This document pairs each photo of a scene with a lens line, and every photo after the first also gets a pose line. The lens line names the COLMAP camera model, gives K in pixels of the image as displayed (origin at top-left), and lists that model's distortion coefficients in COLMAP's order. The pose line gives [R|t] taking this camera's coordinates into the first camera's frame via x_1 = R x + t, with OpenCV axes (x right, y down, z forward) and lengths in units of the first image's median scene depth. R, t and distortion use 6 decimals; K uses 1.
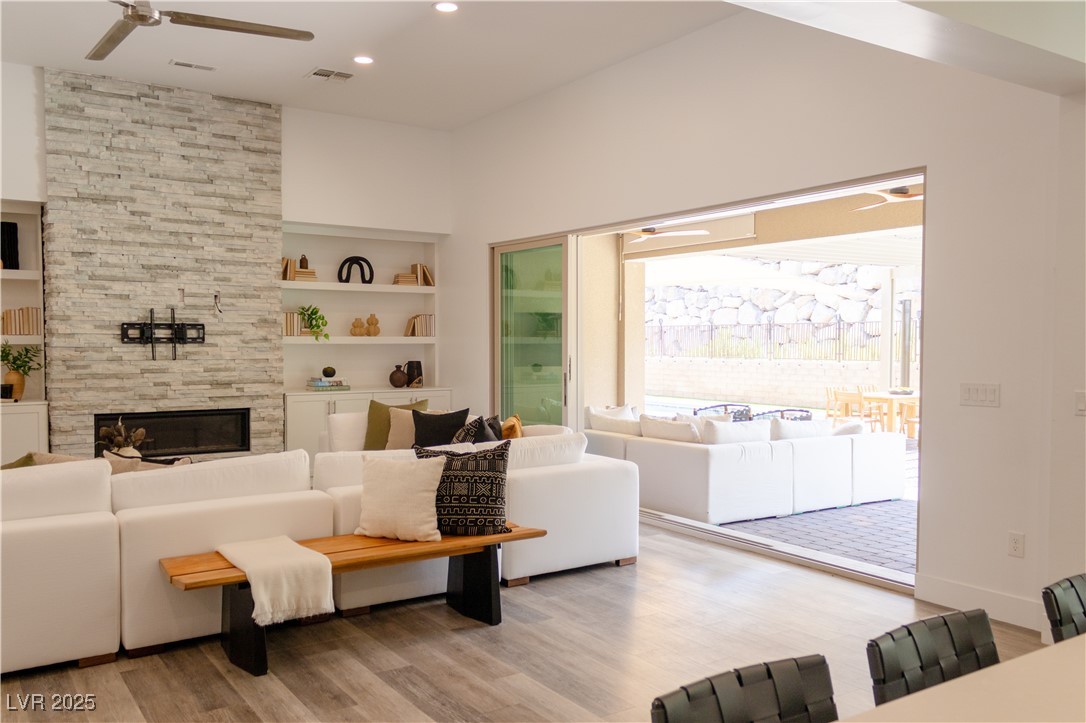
lens RADIAL K [[875.7, 0, 539.9], [0, 875.7, 372.5], [0, 0, 1]] dist [0.031099, -0.006761]
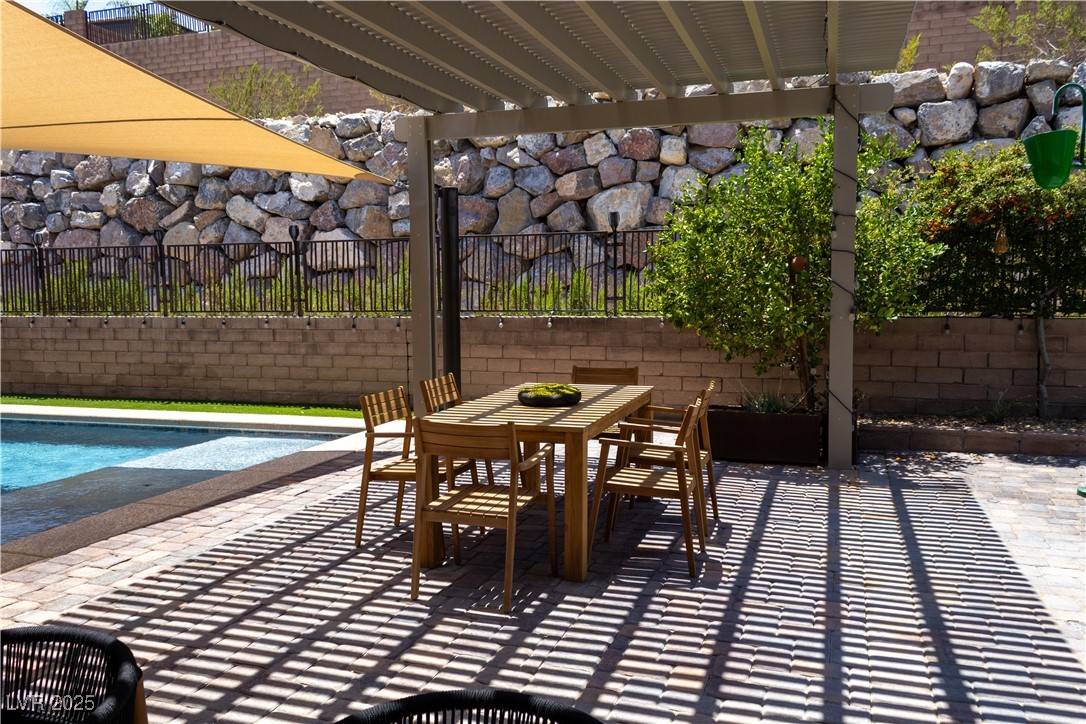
lens RADIAL K [[910.0, 0, 522.8], [0, 910.0, 373.6], [0, 0, 1]] dist [0.070349, -0.062165]
pose [[0.801690, -0.070022, 0.593624, 0.093435], [0.035677, 0.996950, 0.069414, -0.008724], [-0.596674, -0.034470, 0.801743, 0.382846]]
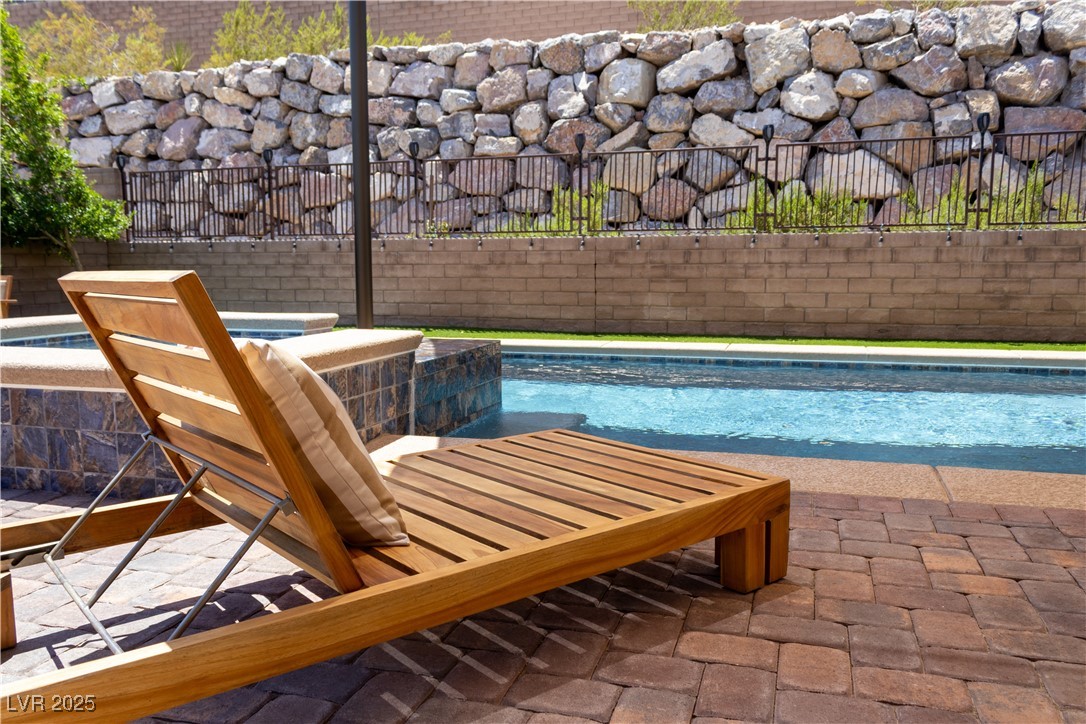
lens RADIAL K [[898.5, 0, 537.1], [0, 898.5, 365.8], [0, 0, 1]] dist [0.043911, -0.043099]
pose [[0.787920, -0.076804, 0.610970, -0.134977], [0.027767, 0.995613, 0.089348, 0.004816], [-0.615152, -0.053434, 0.786596, 0.711319]]
